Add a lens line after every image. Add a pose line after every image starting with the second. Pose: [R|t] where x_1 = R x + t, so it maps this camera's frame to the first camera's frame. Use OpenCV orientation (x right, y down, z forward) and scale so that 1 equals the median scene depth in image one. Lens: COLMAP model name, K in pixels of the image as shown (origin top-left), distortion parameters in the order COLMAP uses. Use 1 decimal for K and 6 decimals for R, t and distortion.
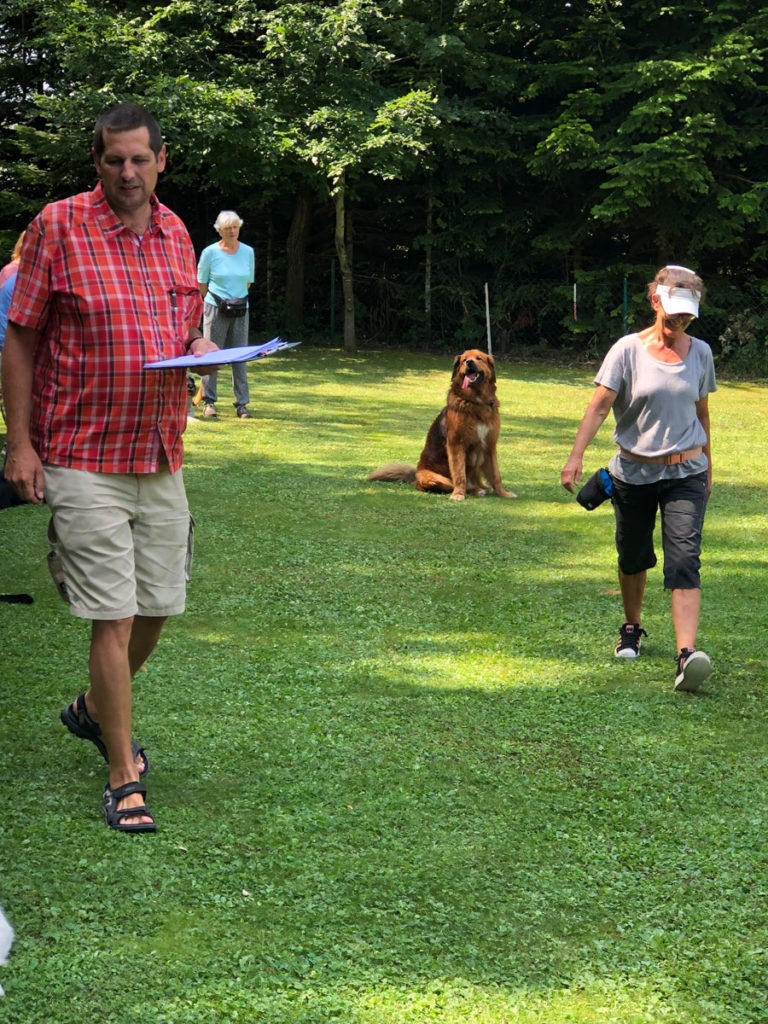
lens RADIAL K [[2172.3, 0, 384.6], [0, 2172.3, 518.5], [0, 0, 1]] dist [0.133944, 0.000000]
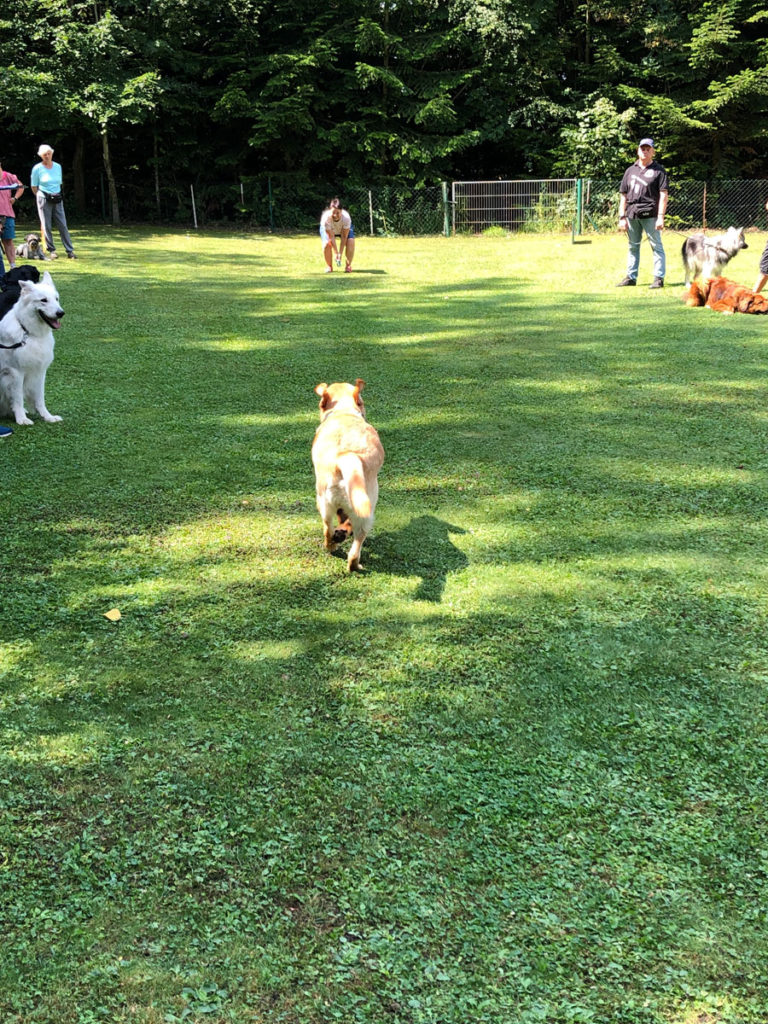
lens RADIAL K [[1335.6, 0, 373.1], [0, 1335.6, 570.0], [0, 0, 1]] dist [-0.009808, 0.000000]
pose [[0.980908, -0.077421, 0.178398, -0.028528], [0.047008, 0.984530, 0.168794, 0.026671], [-0.188707, -0.157185, 0.969372, -0.143080]]
